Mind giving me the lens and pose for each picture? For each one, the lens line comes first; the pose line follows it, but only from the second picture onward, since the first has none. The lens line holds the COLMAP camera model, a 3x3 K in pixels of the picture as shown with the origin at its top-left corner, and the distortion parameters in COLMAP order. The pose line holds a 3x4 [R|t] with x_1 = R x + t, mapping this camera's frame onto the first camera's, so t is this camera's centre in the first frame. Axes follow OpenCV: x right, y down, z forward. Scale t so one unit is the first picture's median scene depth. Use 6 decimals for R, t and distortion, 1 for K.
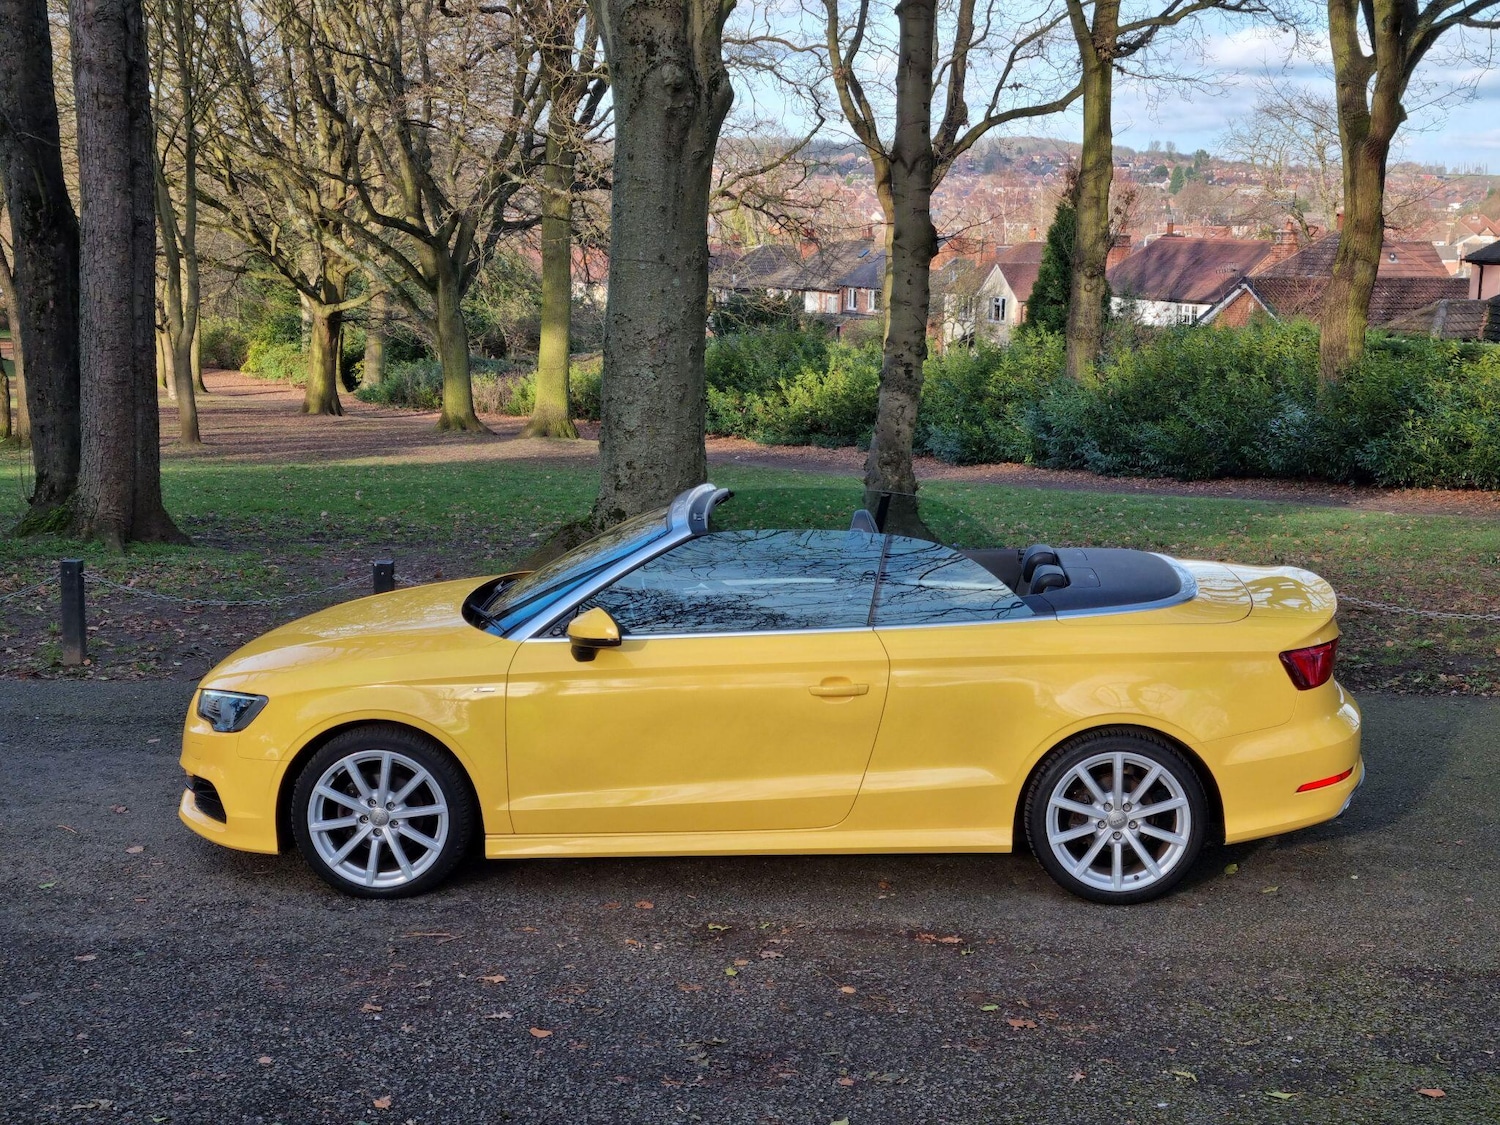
lens RADIAL K [[2164.6, 0, 736.7], [0, 2164.6, 560.1], [0, 0, 1]] dist [0.092128, -0.153296]
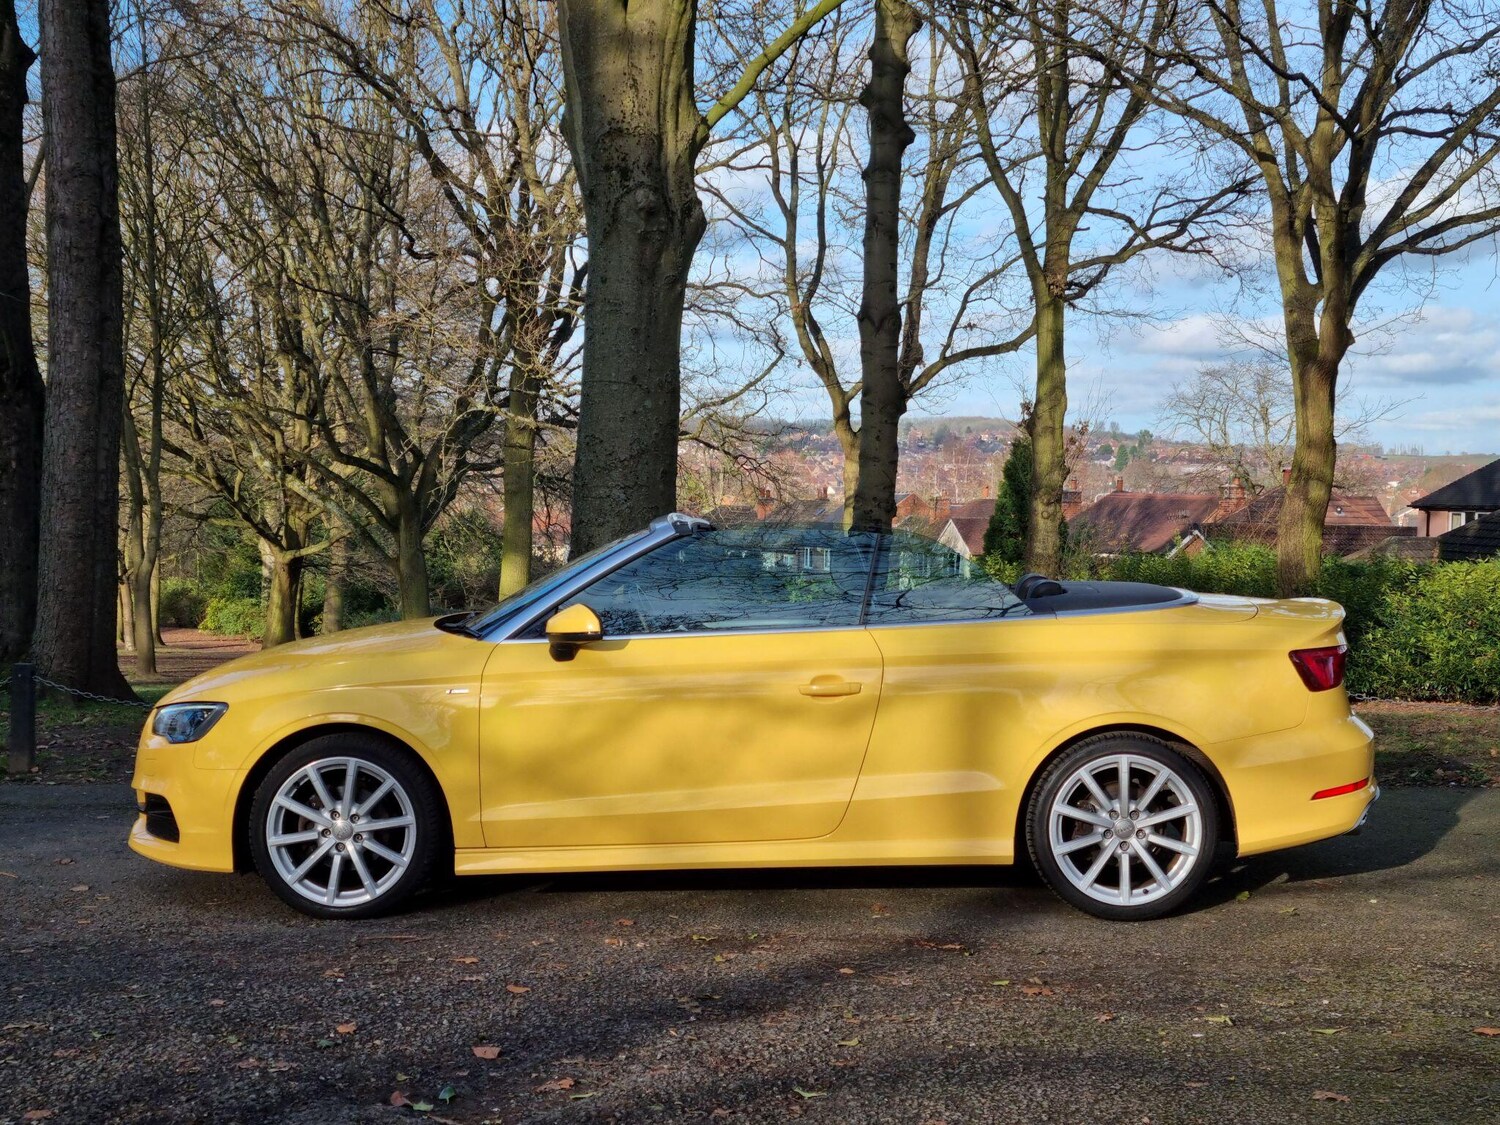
lens RADIAL K [[2147.3, 0, 727.5], [0, 2147.3, 567.7], [0, 0, 1]] dist [0.098329, -0.180442]
pose [[0.999847, 0.003850, 0.017065, -0.009895], [-0.001636, 0.991784, -0.127913, 0.088364], [-0.017417, 0.127865, 0.991639, 0.038856]]
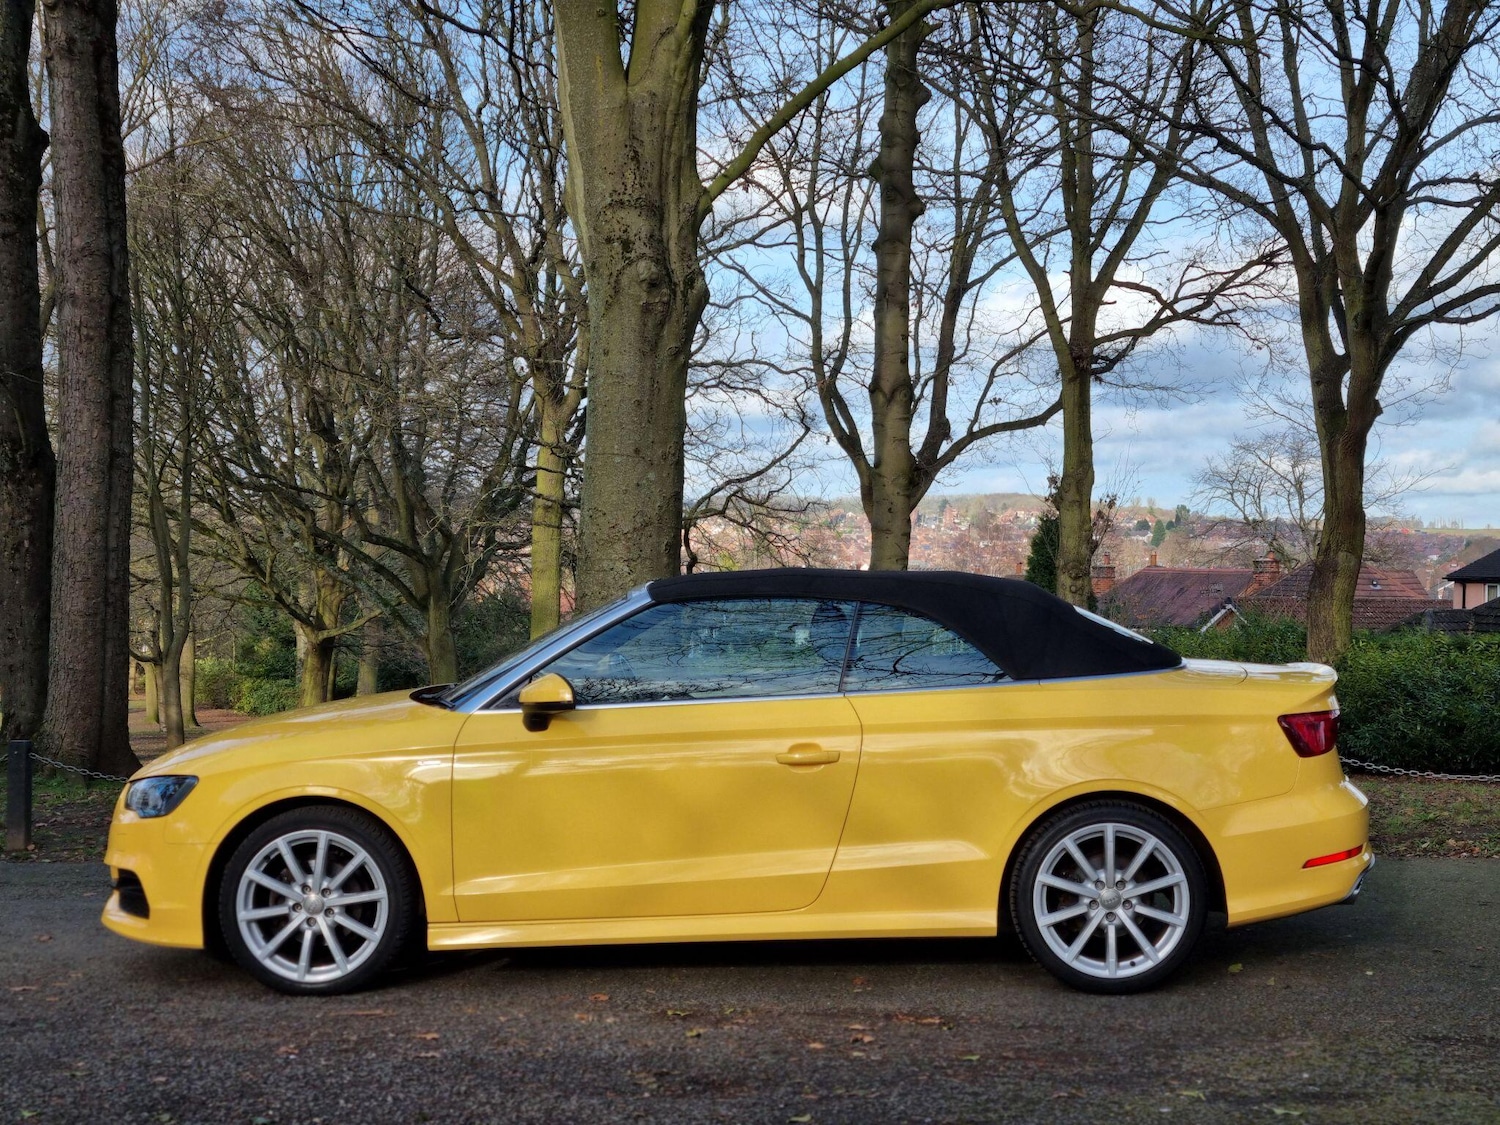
lens RADIAL K [[2147.8, 0, 725.9], [0, 2147.8, 601.8], [0, 0, 1]] dist [0.090923, -0.161701]
pose [[0.999993, -0.003058, -0.001912, 0.009513], [0.002740, 0.988868, -0.148773, 0.090628], [0.002346, 0.148767, 0.988870, 0.050507]]
